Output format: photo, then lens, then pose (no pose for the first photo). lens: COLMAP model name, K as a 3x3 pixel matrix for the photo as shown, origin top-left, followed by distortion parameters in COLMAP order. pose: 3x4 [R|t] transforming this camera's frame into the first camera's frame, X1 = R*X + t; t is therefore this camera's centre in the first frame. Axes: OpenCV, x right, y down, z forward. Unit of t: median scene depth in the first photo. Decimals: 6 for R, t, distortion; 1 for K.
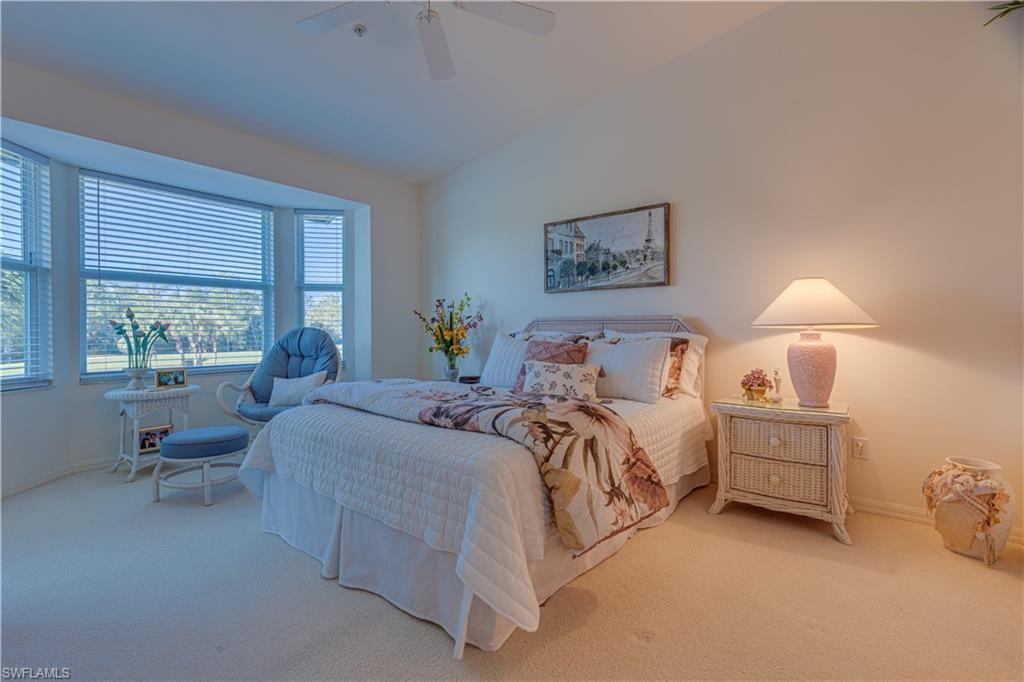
lens RADIAL K [[464.5, 0, 512.8], [0, 464.5, 334.2], [0, 0, 1]] dist [0.009716, -0.001204]
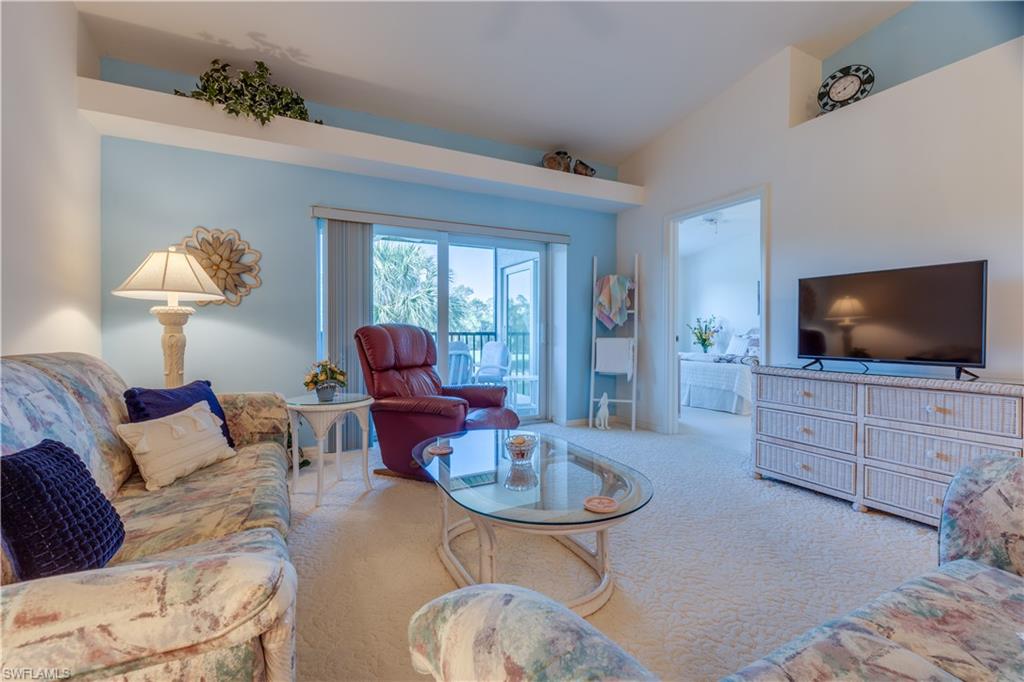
lens RADIAL K [[464.5, 0, 510.9], [0, 464.5, 334.0], [0, 0, 1]] dist [0.009716, -0.001204]
pose [[0.912639, 0.005408, -0.408732, -0.077845], [-0.008955, 0.999937, -0.006764, 0.013740], [0.408669, 0.009833, 0.912630, -1.197524]]
